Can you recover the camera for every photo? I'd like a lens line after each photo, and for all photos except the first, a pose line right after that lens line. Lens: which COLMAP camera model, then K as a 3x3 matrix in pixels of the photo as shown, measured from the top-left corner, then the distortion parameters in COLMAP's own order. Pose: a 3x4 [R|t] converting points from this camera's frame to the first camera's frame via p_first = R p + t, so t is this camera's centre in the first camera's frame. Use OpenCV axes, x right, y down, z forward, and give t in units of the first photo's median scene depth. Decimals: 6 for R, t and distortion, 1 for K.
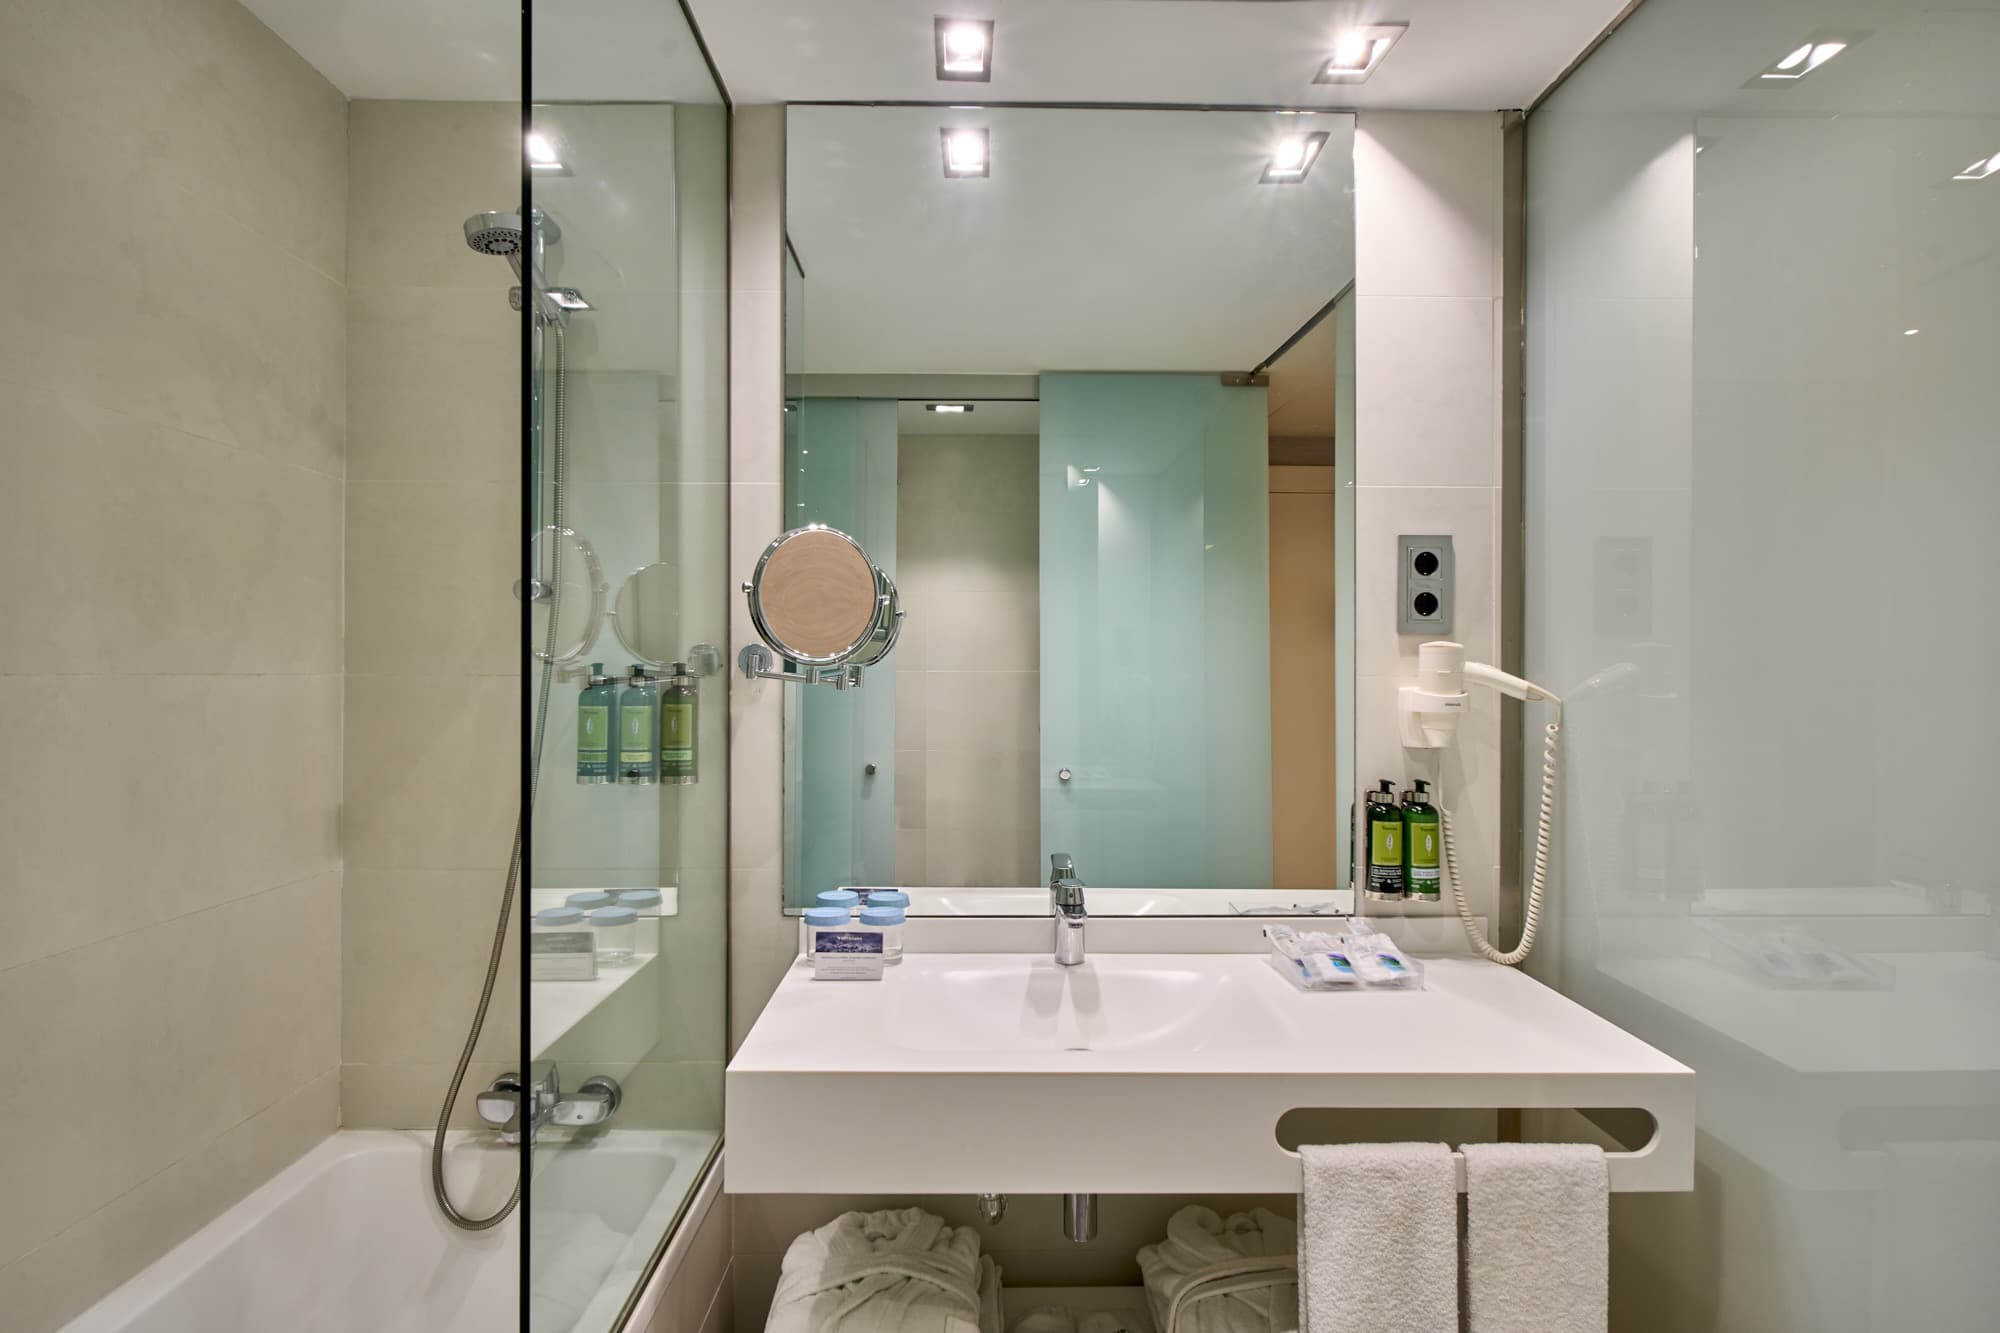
lens RADIAL K [[1041.2, 0, 1000.0], [0, 1041.2, 666.5], [0, 0, 1]] dist [-0.024112, -0.000194]
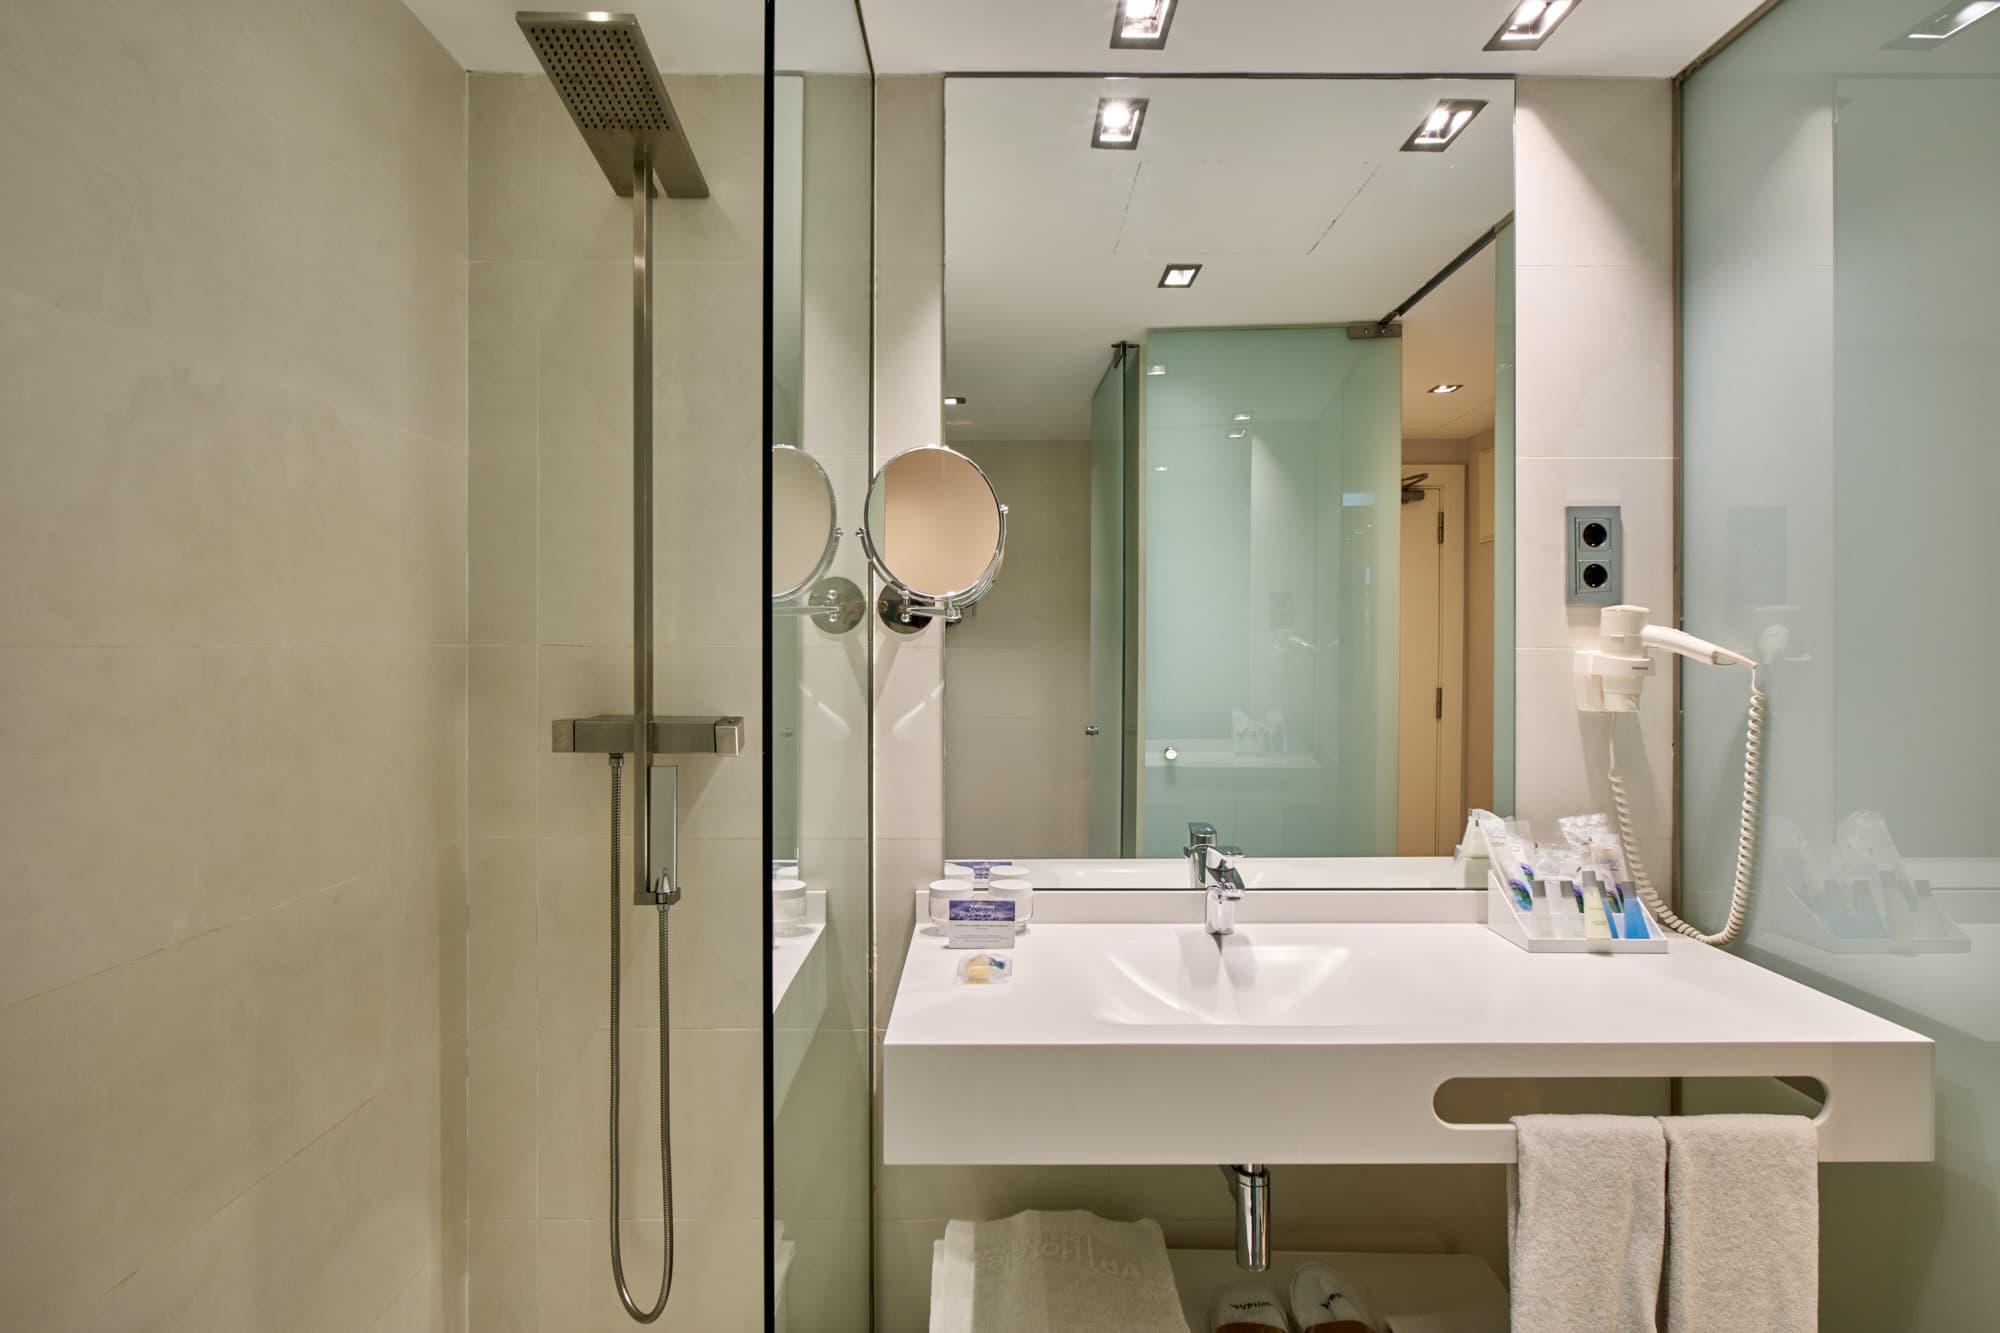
lens RADIAL K [[1032.7, 0, 997.3], [0, 1032.7, 641.5], [0, 0, 1]] dist [-0.000178, -0.020026]
pose [[0.999905, 0.000606, -0.013755, -0.140389], [-0.000536, 0.999987, 0.005050, -0.000993], [0.013757, -0.005043, 0.999893, -0.000870]]
